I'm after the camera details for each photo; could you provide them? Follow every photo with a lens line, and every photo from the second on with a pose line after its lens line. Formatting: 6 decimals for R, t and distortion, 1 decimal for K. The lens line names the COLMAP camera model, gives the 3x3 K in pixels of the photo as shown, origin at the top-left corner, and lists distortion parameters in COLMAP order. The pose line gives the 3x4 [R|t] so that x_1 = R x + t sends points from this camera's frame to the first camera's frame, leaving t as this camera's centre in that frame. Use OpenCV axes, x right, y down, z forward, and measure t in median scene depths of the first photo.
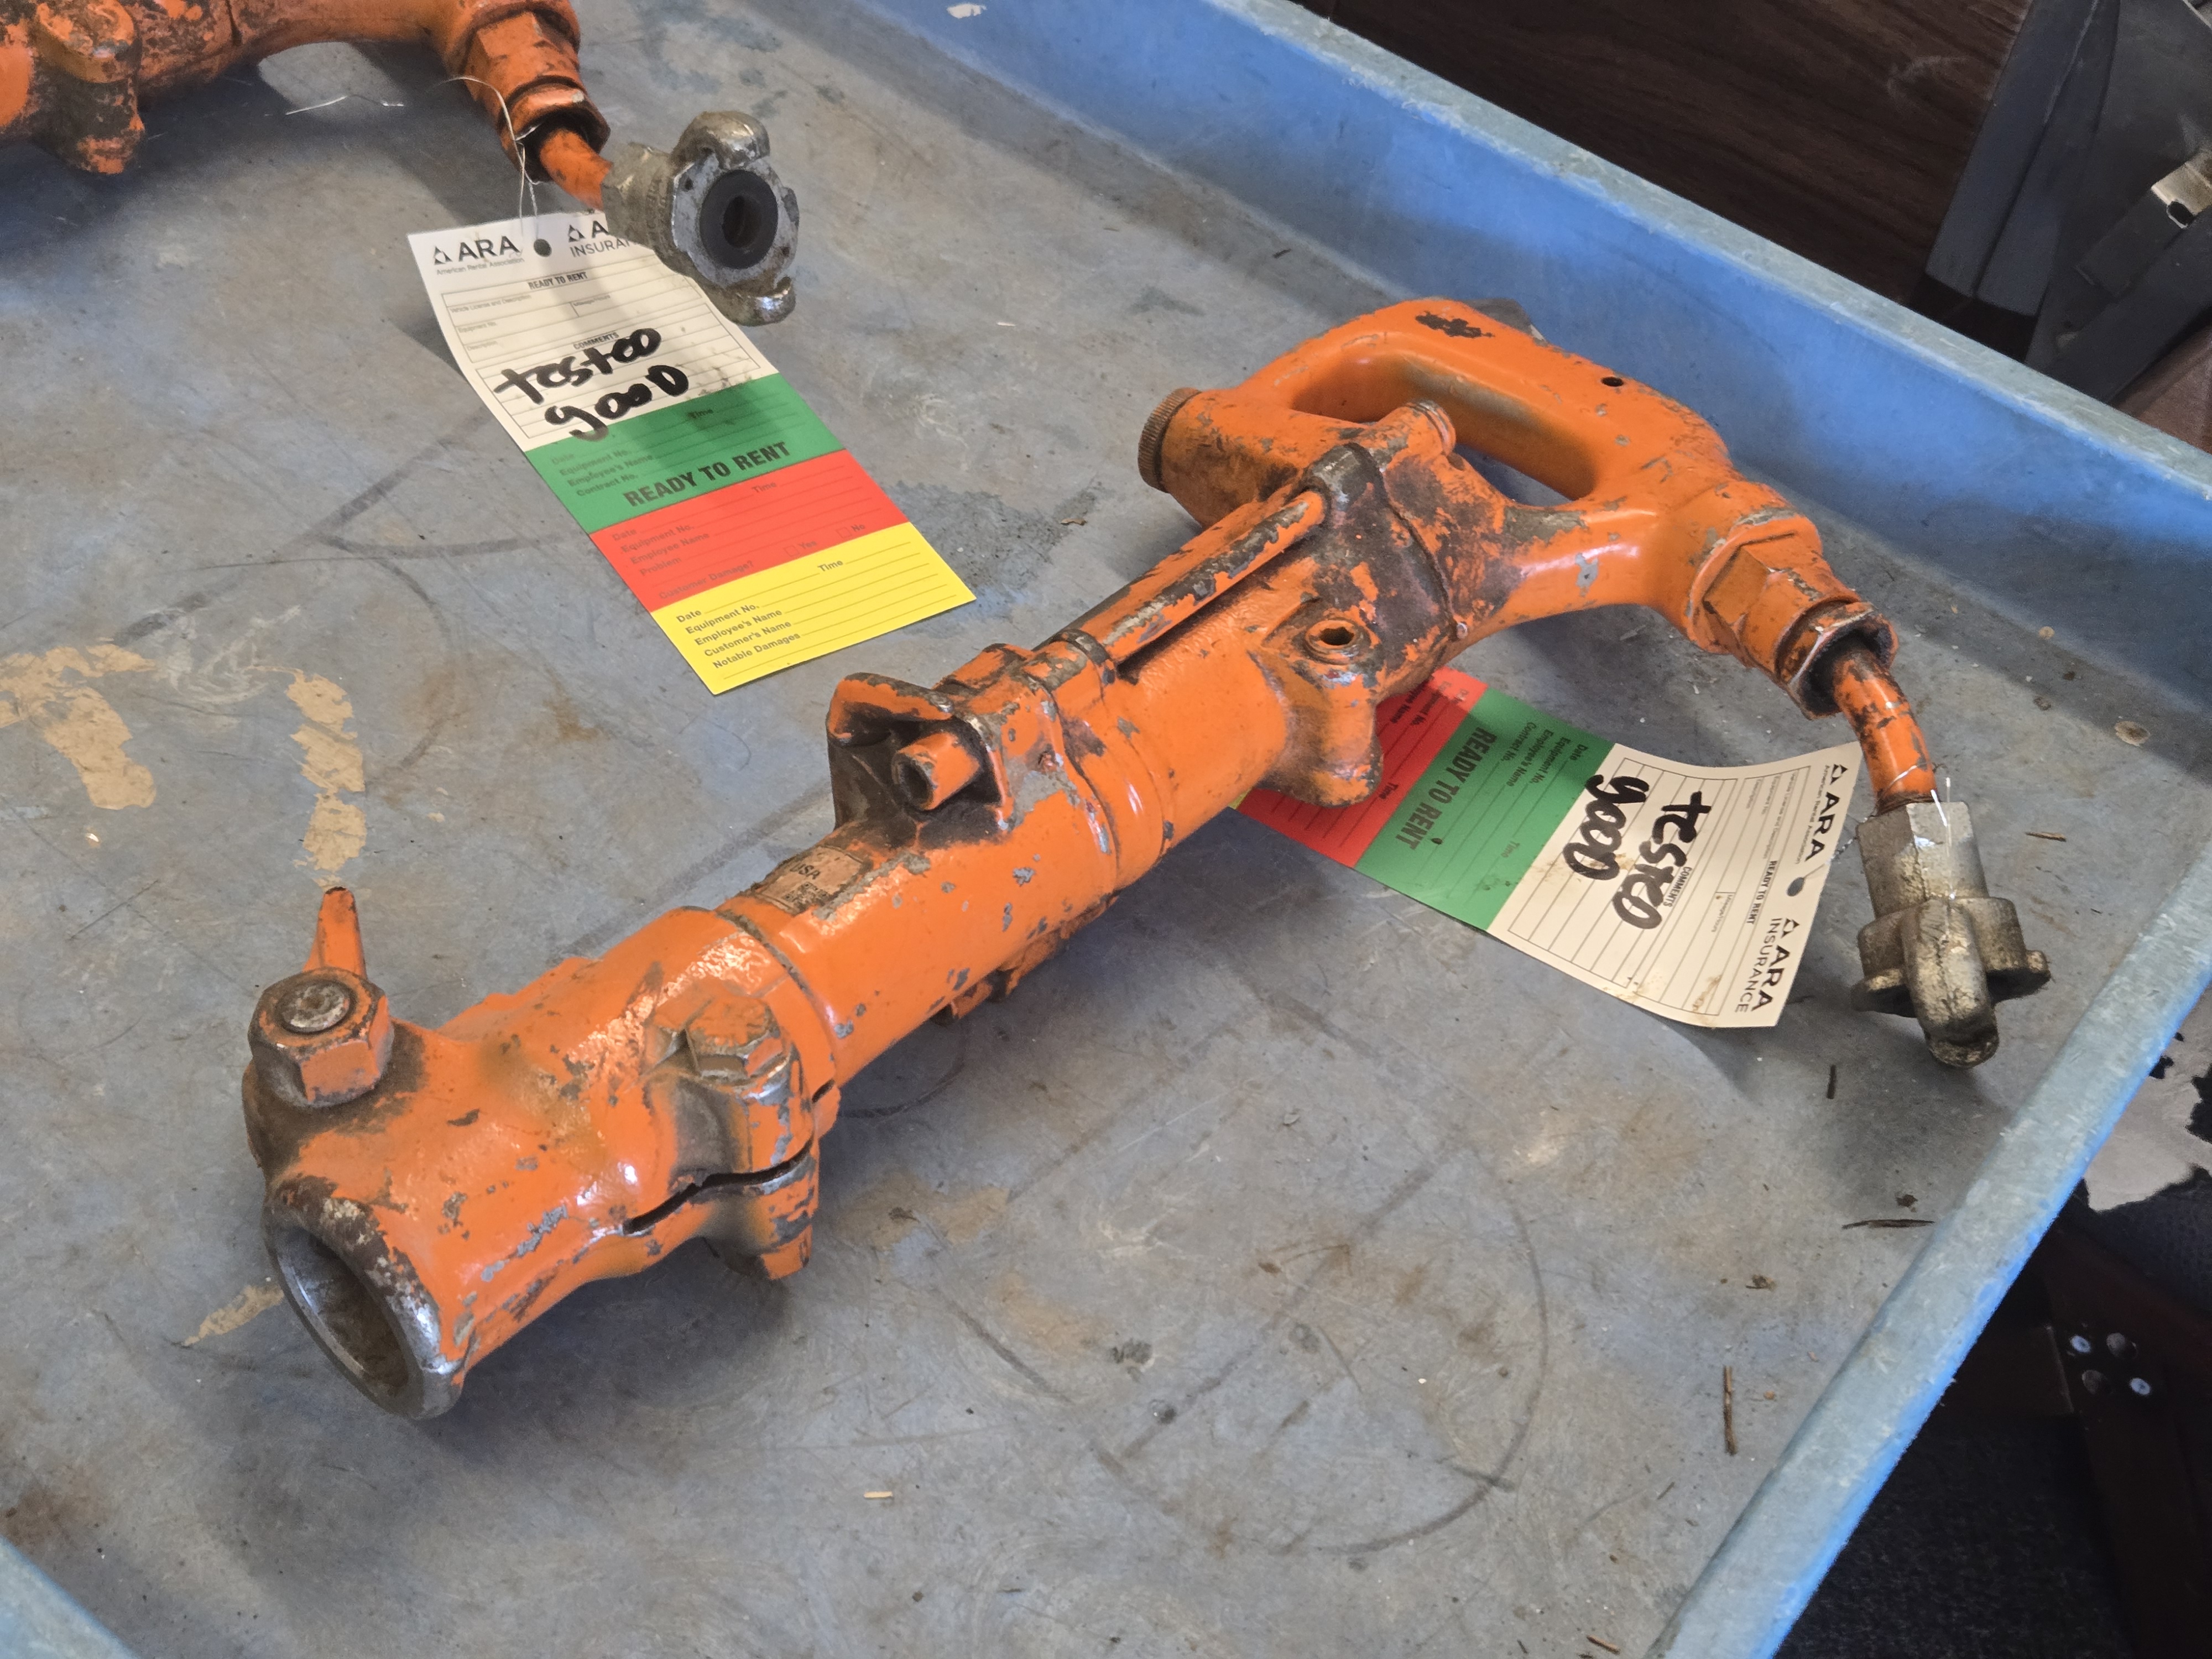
lens RADIAL K [[3091.8, 0, 1110.2], [0, 3091.8, 872.3], [0, 0, 1]] dist [0.113620, -0.094299]
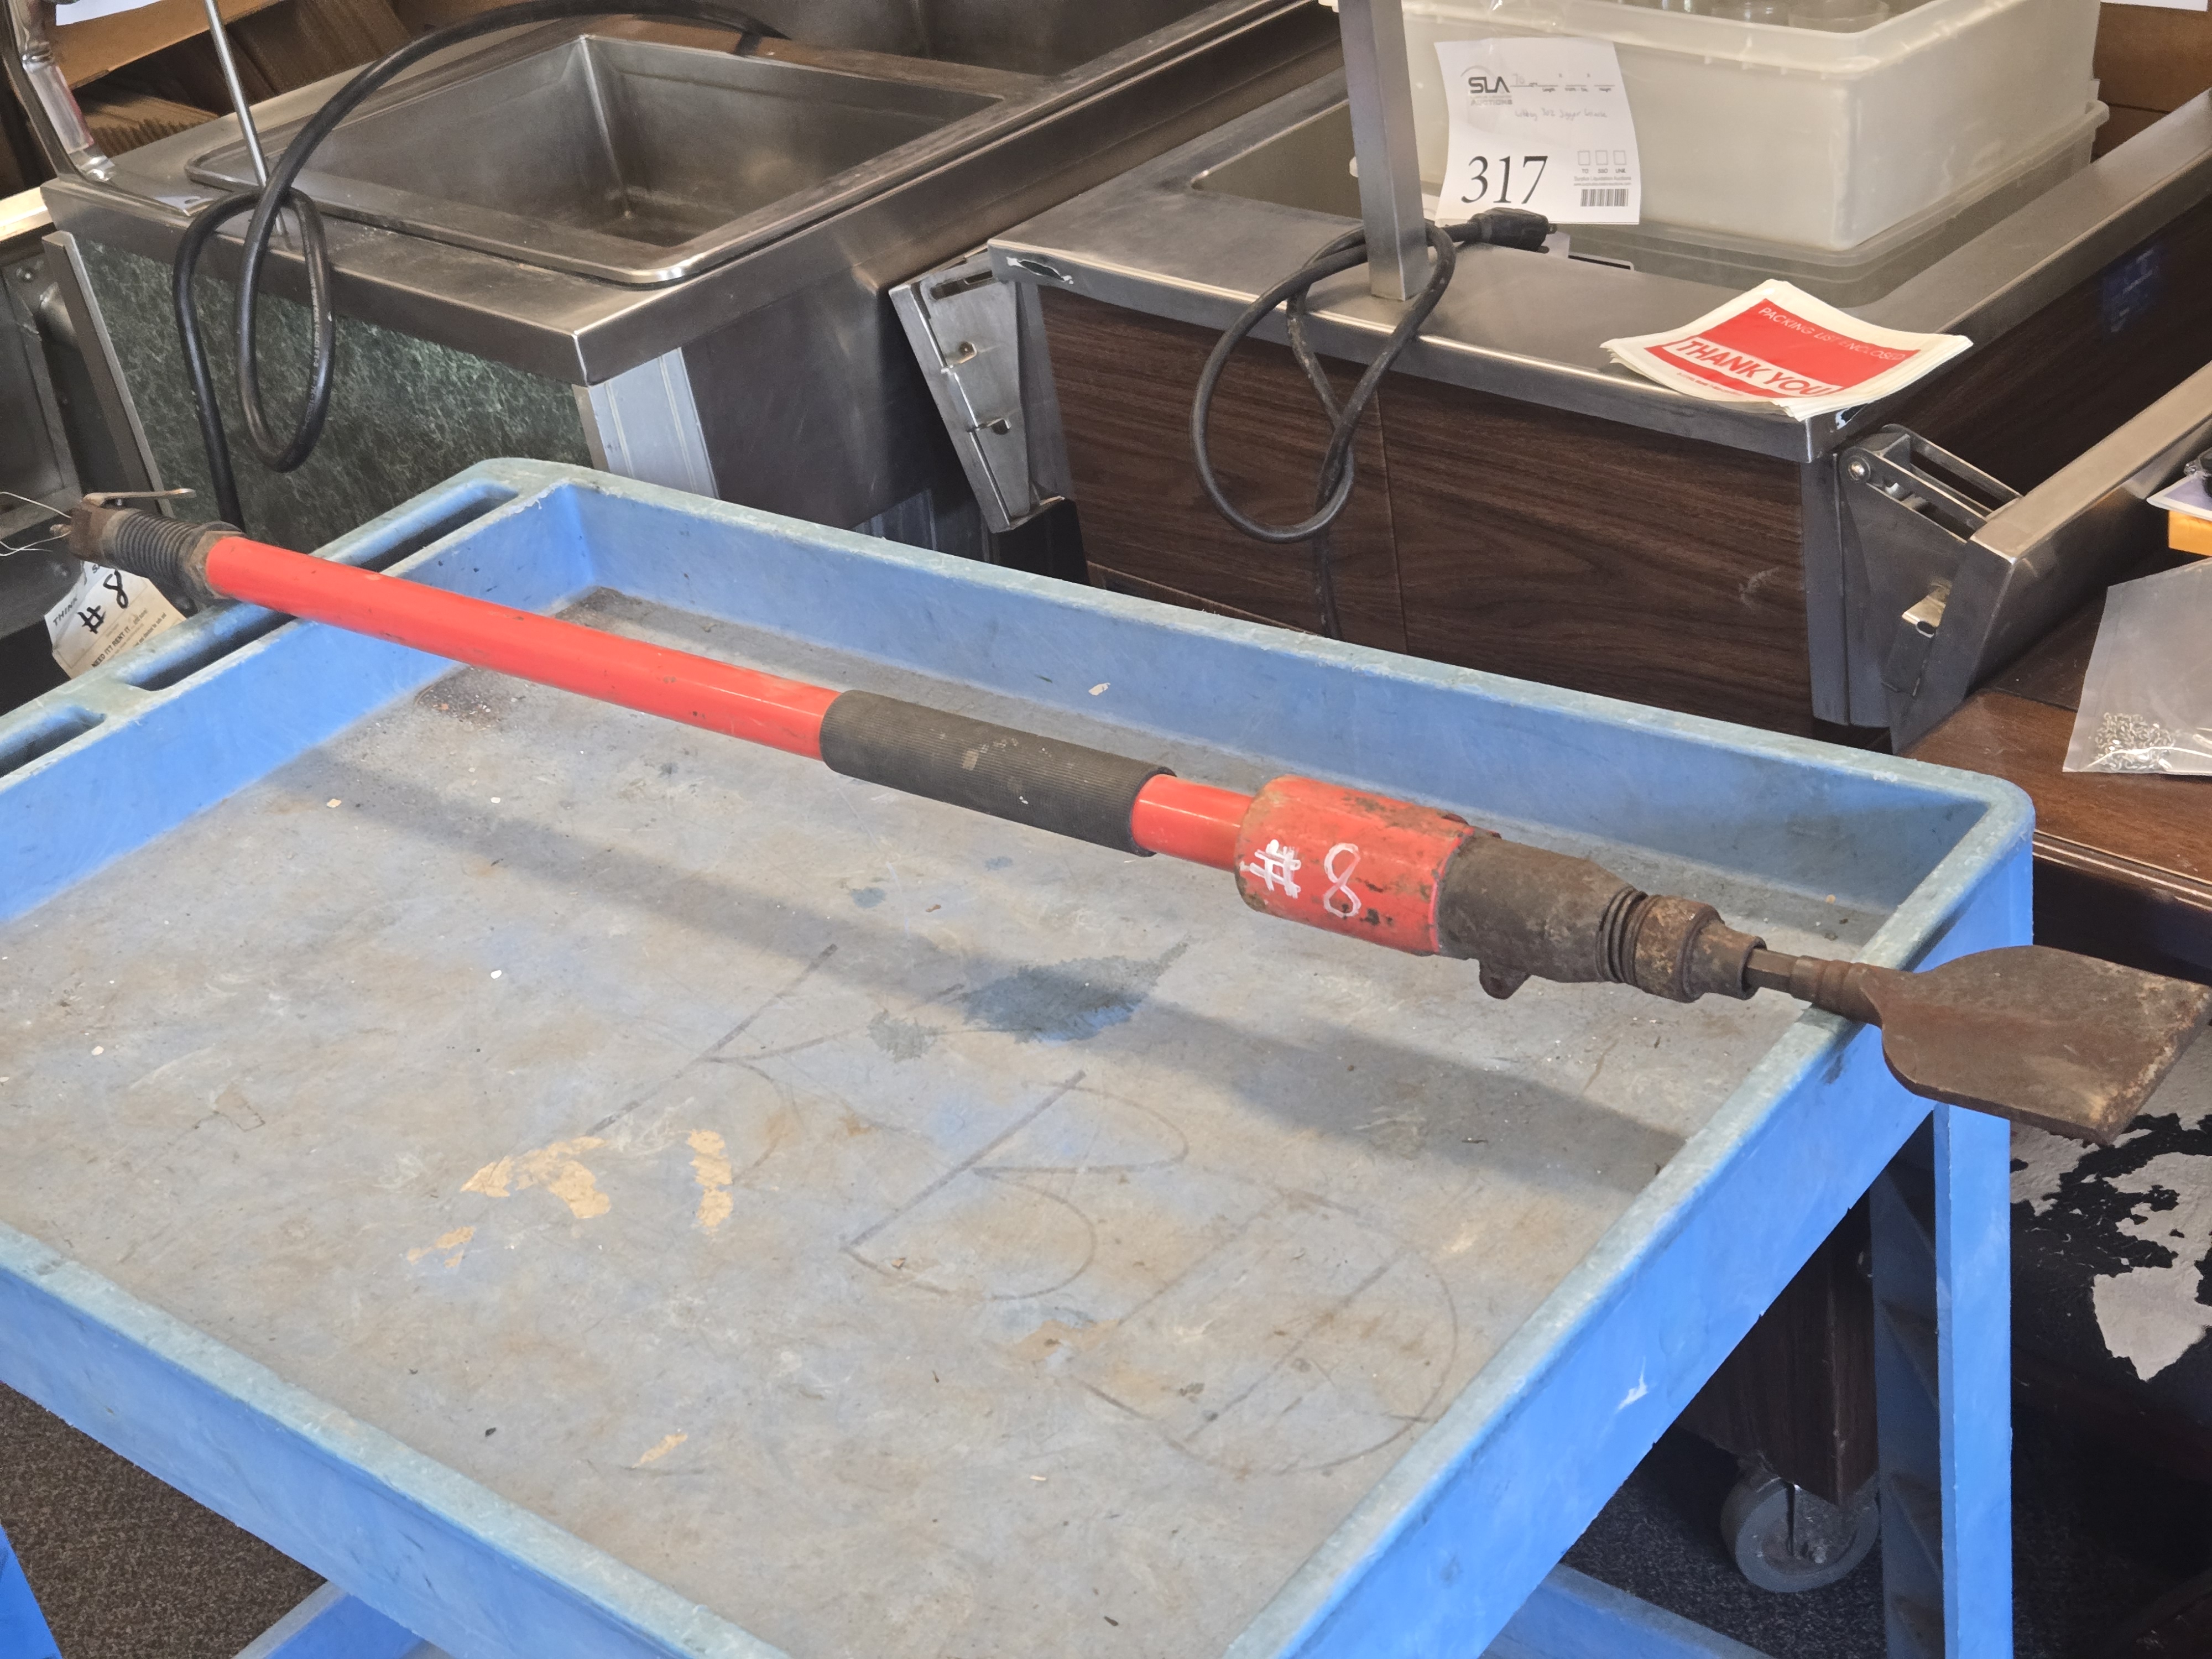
lens RADIAL K [[3151.2, 0, 1106.0], [0, 3151.2, 829.5], [0, 0, 1]] dist [0.254978, -1.010969]
pose [[0.957629, -0.218383, -0.187764, 0.270651], [0.154546, 0.939785, -0.304827, 0.303716], [0.243027, 0.262893, 0.933716, -0.496065]]
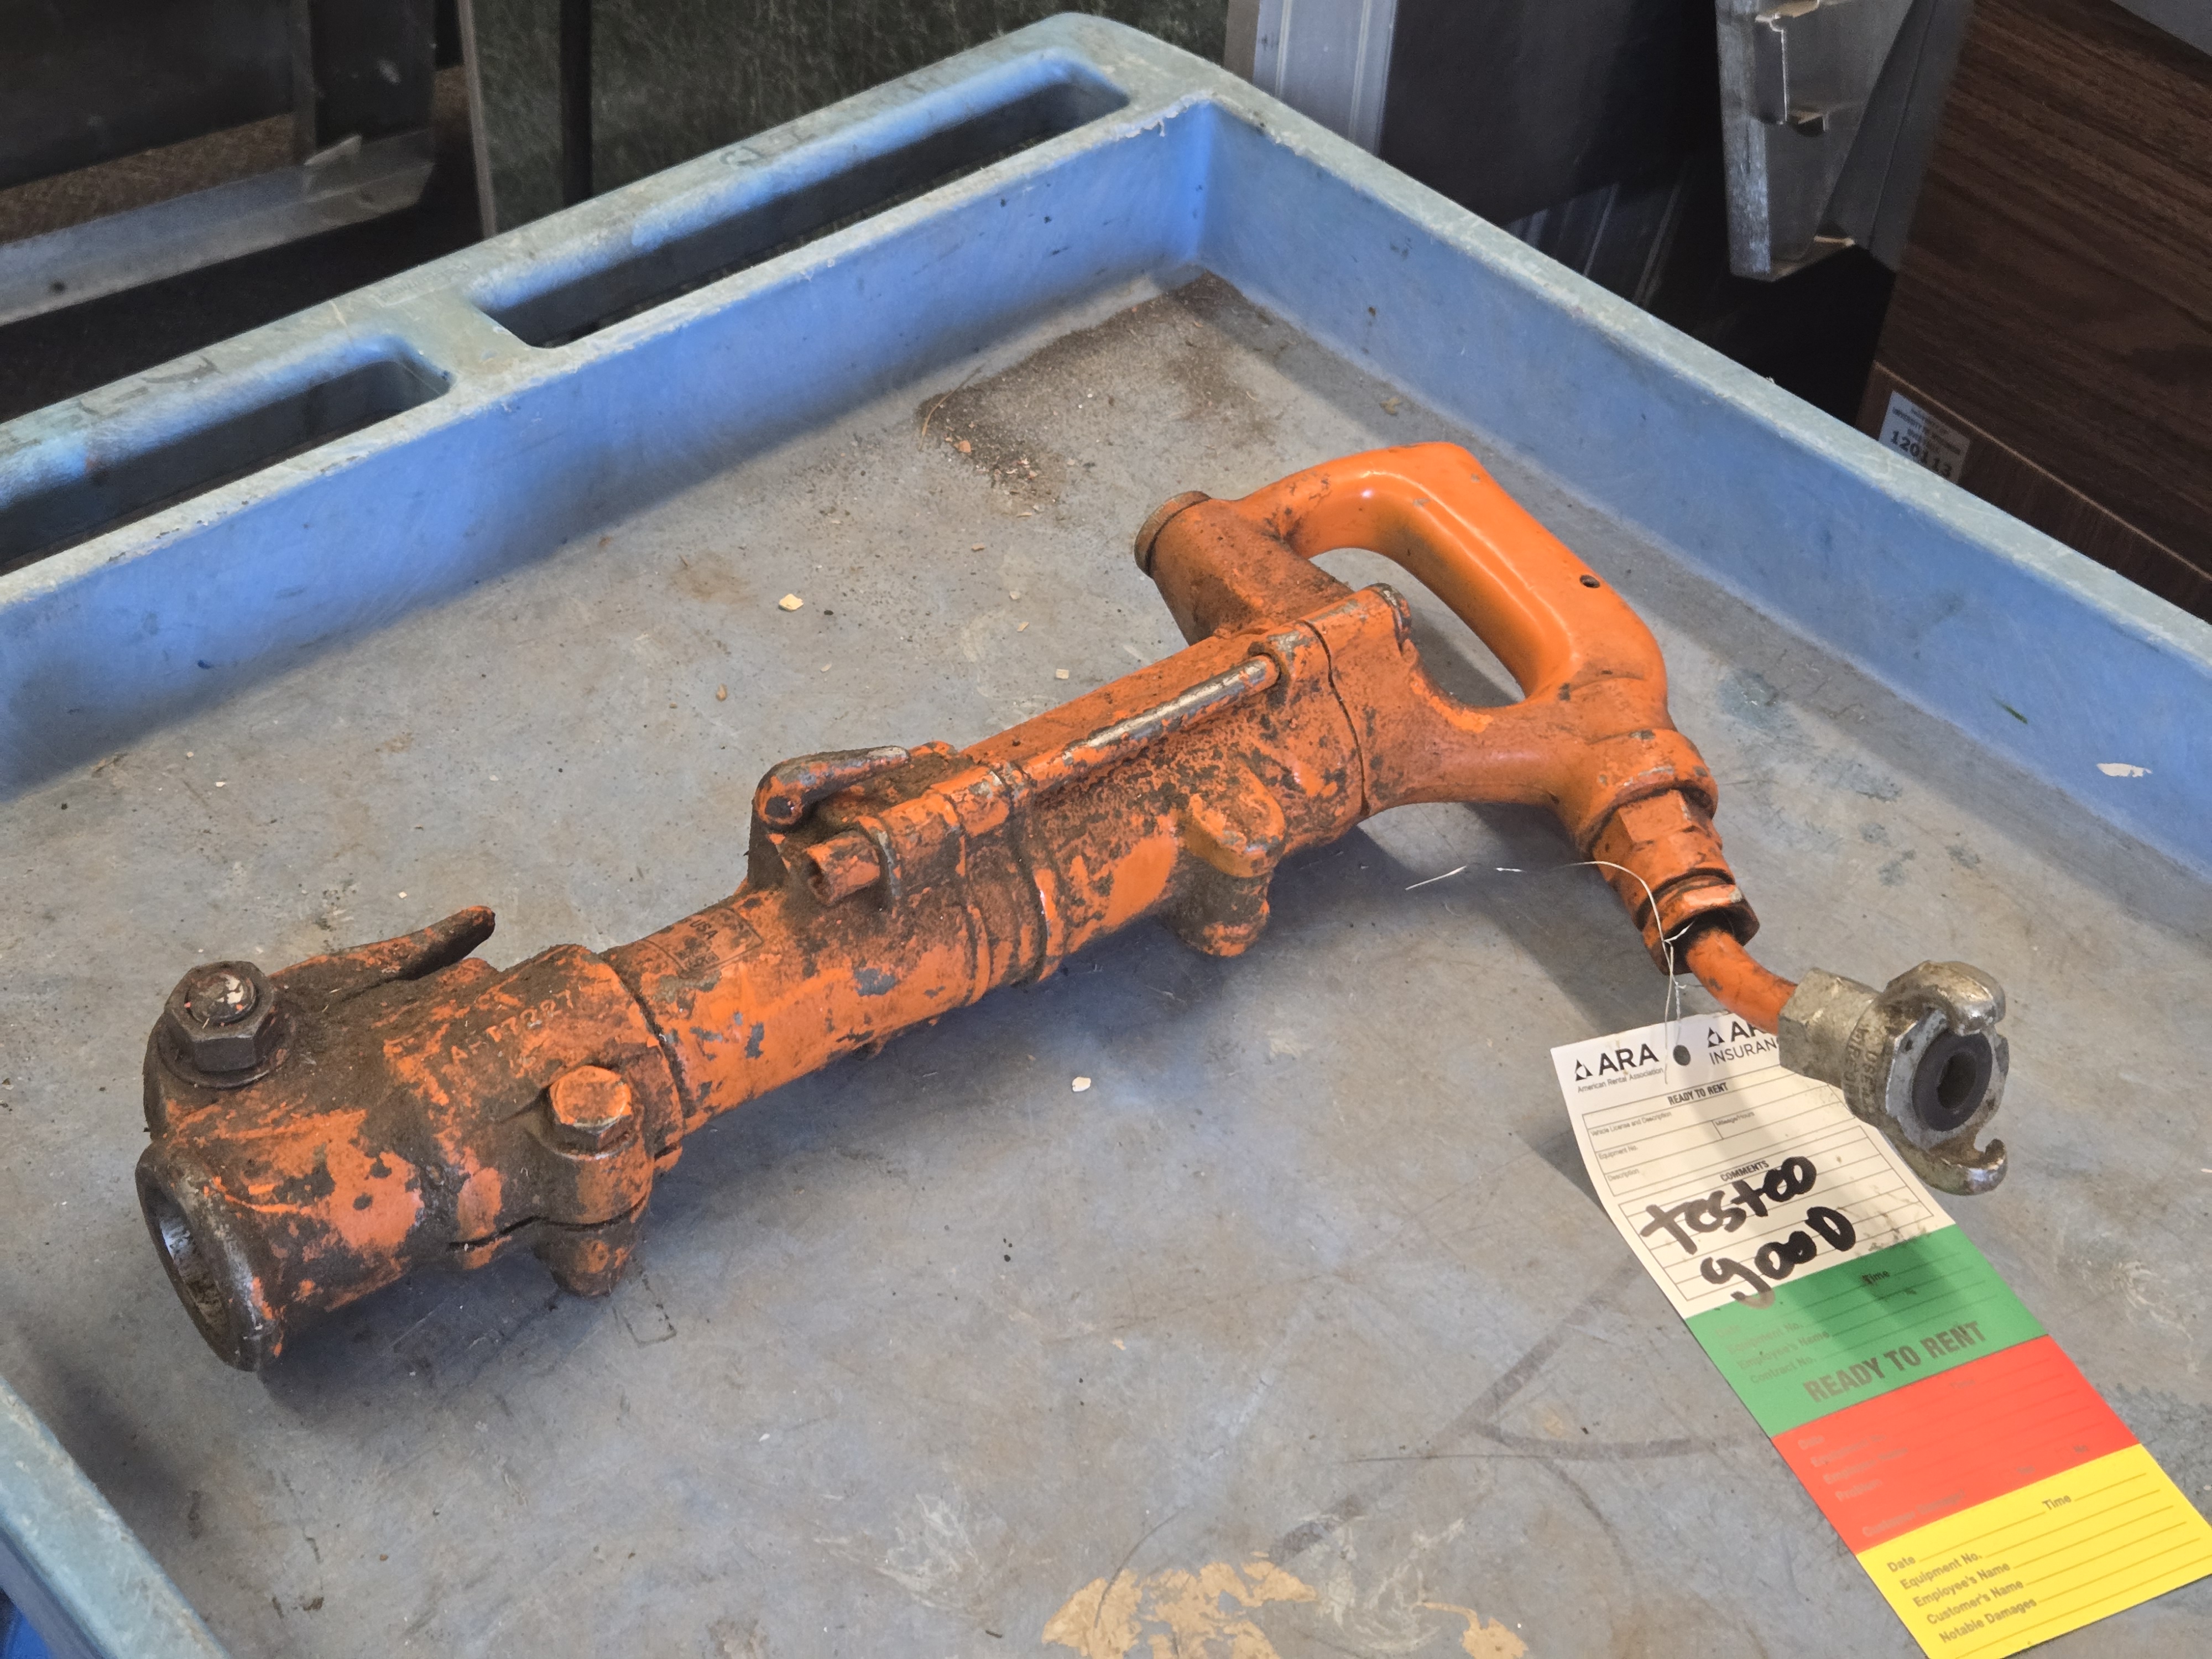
lens RADIAL K [[3013.5, 0, 1106.0], [0, 3013.5, 829.5], [0, 0, 1]] dist [0.108253, -0.077333]
pose [[0.984101, 0.062989, -0.166063, -0.218084], [-0.078196, 0.993163, -0.086681, -0.187834], [0.159467, 0.098288, 0.982298, 0.113792]]
